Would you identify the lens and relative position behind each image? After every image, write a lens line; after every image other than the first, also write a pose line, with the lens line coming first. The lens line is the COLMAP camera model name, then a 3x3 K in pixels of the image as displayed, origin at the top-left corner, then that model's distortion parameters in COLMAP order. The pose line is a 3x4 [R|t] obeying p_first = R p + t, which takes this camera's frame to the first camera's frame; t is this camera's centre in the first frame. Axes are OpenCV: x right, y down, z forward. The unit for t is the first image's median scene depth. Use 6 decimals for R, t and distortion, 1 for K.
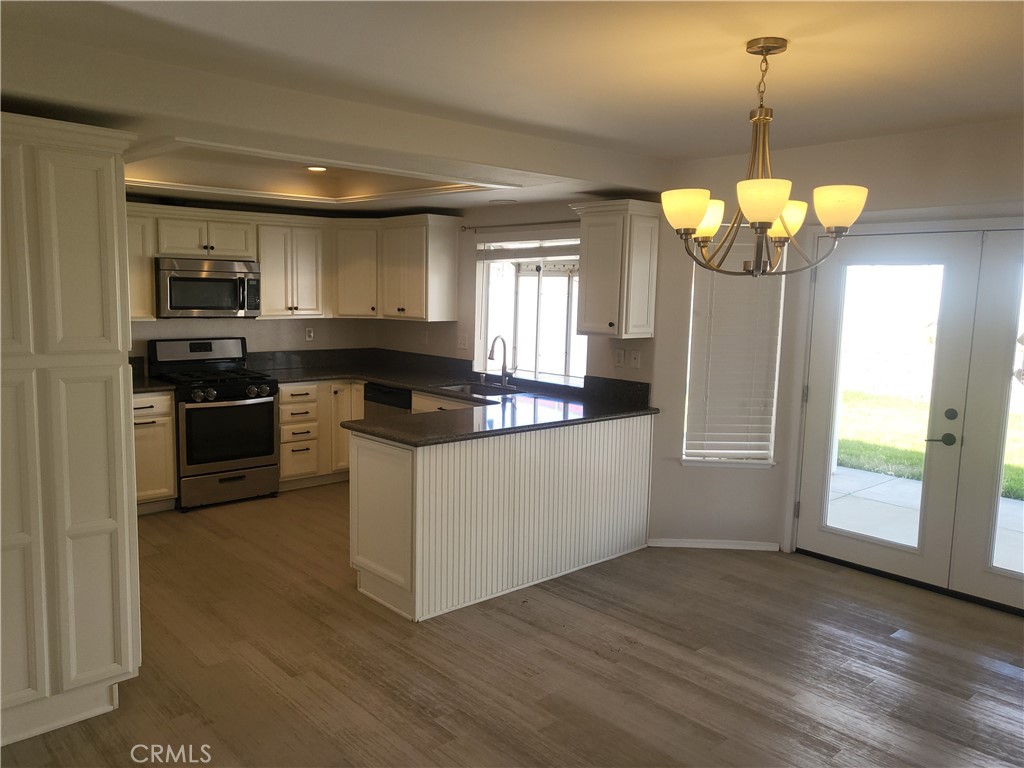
lens RADIAL K [[792.7, 0, 503.2], [0, 792.7, 388.2], [0, 0, 1]] dist [0.003188, 0.016149]
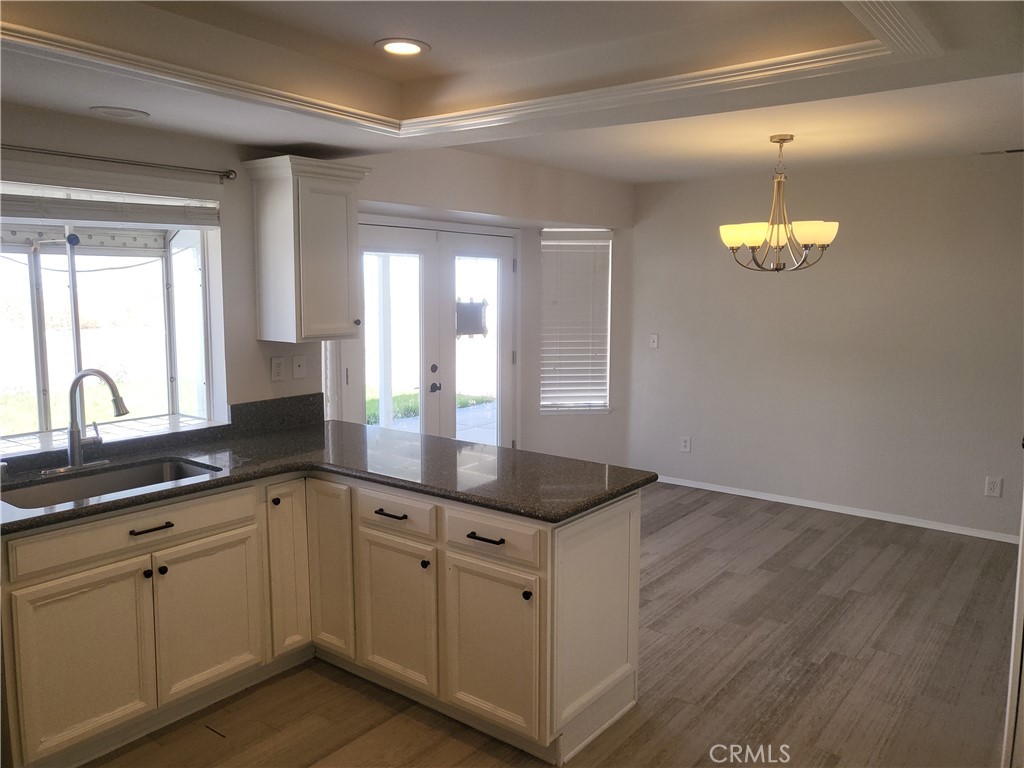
lens RADIAL K [[792.7, 0, 503.7], [0, 792.7, 377.7], [0, 0, 1]] dist [0.003188, 0.016149]
pose [[-0.171661, -0.137720, 0.975482, -0.707668], [0.120085, 0.979872, 0.159472, -0.141815], [-0.977810, 0.144516, -0.151667, 1.044748]]
